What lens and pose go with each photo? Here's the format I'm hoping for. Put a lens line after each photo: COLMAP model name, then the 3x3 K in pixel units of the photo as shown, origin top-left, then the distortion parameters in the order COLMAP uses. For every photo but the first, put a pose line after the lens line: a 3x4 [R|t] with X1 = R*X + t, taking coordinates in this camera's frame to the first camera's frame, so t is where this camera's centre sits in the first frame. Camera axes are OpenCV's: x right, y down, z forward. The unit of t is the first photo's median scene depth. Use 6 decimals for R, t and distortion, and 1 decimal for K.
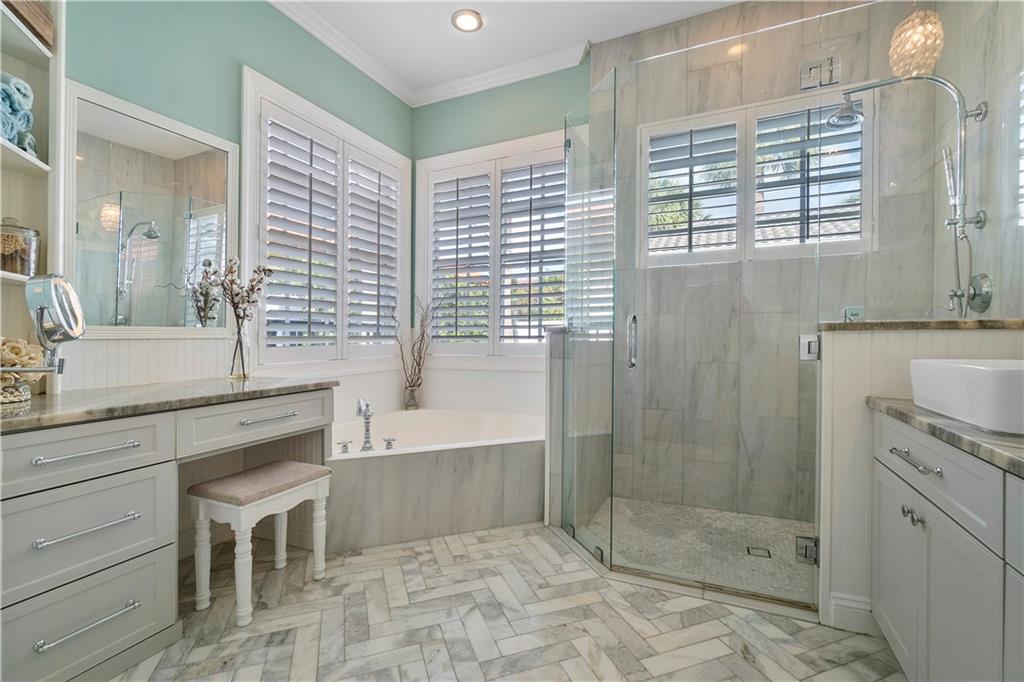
lens RADIAL K [[458.2, 0, 511.4], [0, 458.2, 333.0], [0, 0, 1]] dist [0.000389, 0.000019]
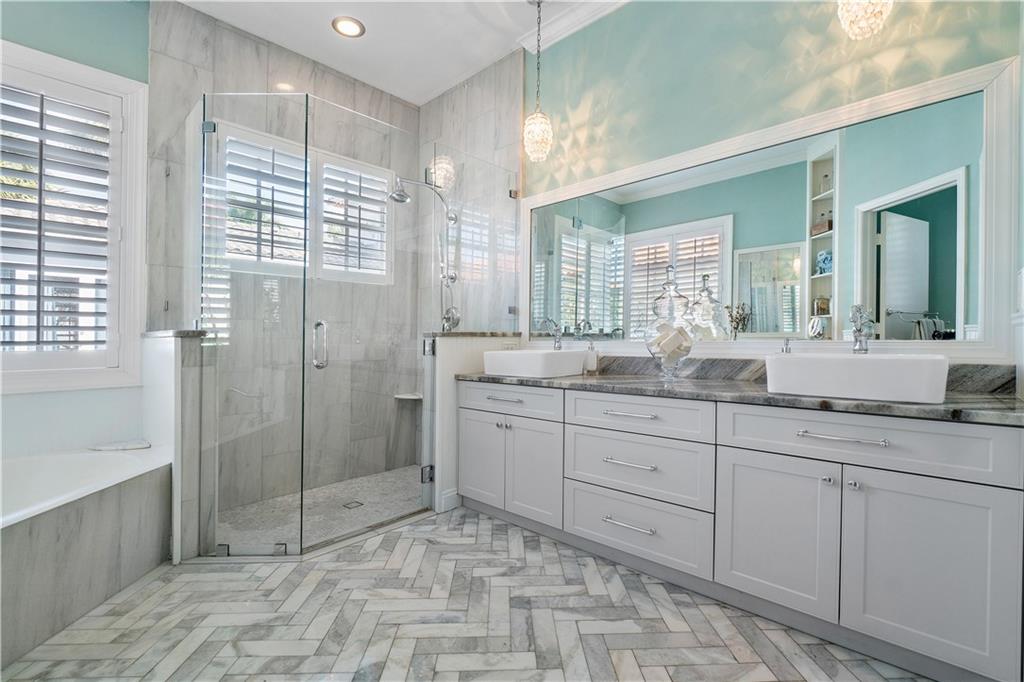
lens RADIAL K [[455.1, 0, 512.0], [0, 455.1, 341.0], [0, 0, 1]] dist [-0.000365, -0.000201]
pose [[0.322771, -0.001164, 0.946476, -0.672308], [-0.004041, 0.999988, 0.002608, 0.003840], [-0.946468, -0.004666, 0.322763, 0.184594]]
